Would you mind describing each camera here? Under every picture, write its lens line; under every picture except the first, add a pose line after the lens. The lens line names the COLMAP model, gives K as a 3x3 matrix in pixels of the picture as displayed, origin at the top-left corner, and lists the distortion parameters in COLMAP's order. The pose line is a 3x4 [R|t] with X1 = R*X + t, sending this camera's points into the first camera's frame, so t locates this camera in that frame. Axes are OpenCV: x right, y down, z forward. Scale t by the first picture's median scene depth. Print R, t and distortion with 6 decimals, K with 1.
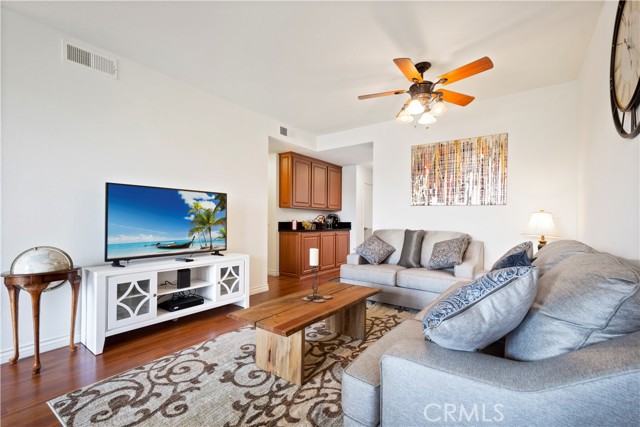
lens RADIAL K [[278.6, 0, 321.1], [0, 278.6, 219.2], [0, 0, 1]] dist [0.014891, -0.000086]
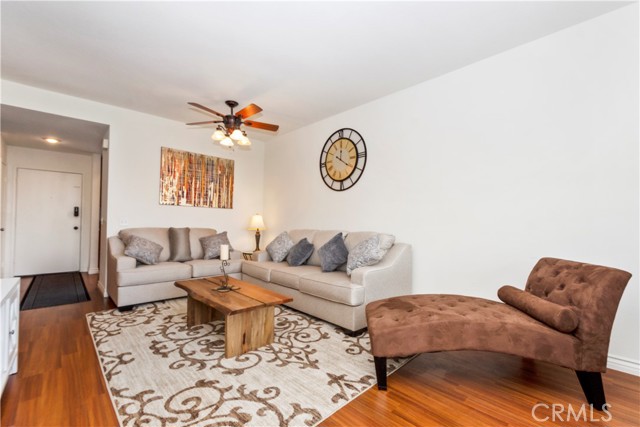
lens RADIAL K [[280.2, 0, 320.0], [0, 280.2, 213.5], [0, 0, 1]] dist [0.012528, -0.000003]
pose [[0.183513, 0.027166, 0.982642, -0.679147], [-0.014485, 0.999584, -0.024930, 0.003369], [-0.982911, -0.009659, 0.183830, 0.266331]]
